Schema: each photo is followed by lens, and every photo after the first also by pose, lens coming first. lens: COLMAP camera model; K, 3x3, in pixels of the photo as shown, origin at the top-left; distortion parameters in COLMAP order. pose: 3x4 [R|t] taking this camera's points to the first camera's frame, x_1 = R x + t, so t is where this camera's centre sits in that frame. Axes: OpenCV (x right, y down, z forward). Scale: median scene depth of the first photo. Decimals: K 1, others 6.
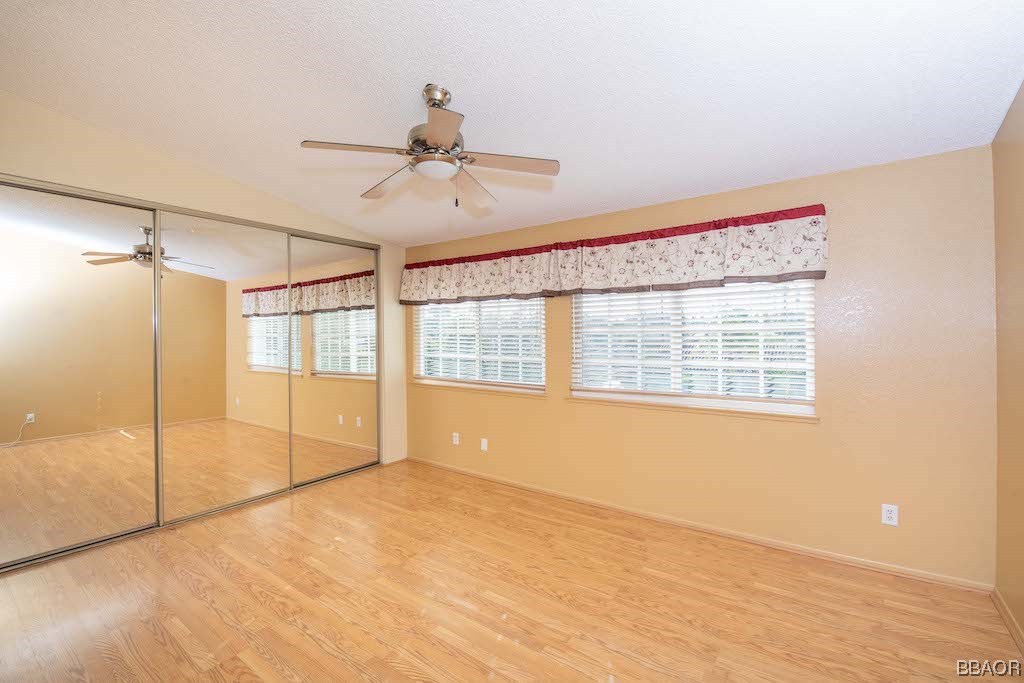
lens RADIAL K [[444.0, 0, 508.9], [0, 444.0, 340.2], [0, 0, 1]] dist [-0.001799, -0.000490]
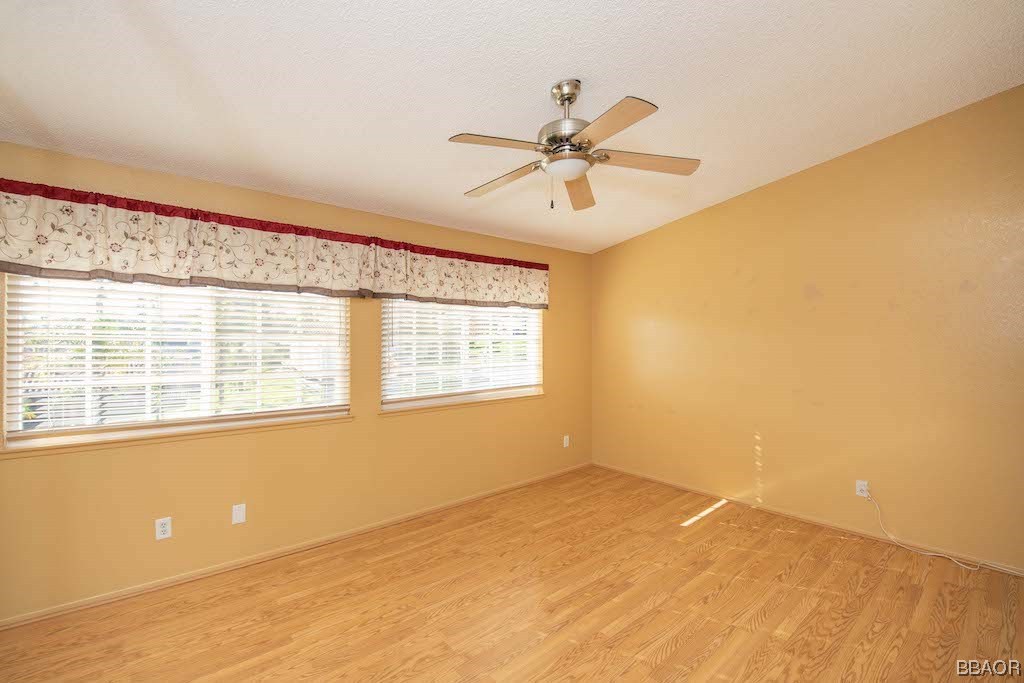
lens RADIAL K [[444.0, 0, 508.5], [0, 444.0, 340.8], [0, 0, 1]] dist [-0.001799, -0.000490]
pose [[0.236865, 0.003057, 0.971538, -0.770071], [0.005739, 0.999973, -0.004546, -0.011796], [-0.971526, 0.006653, 0.236841, 0.616209]]
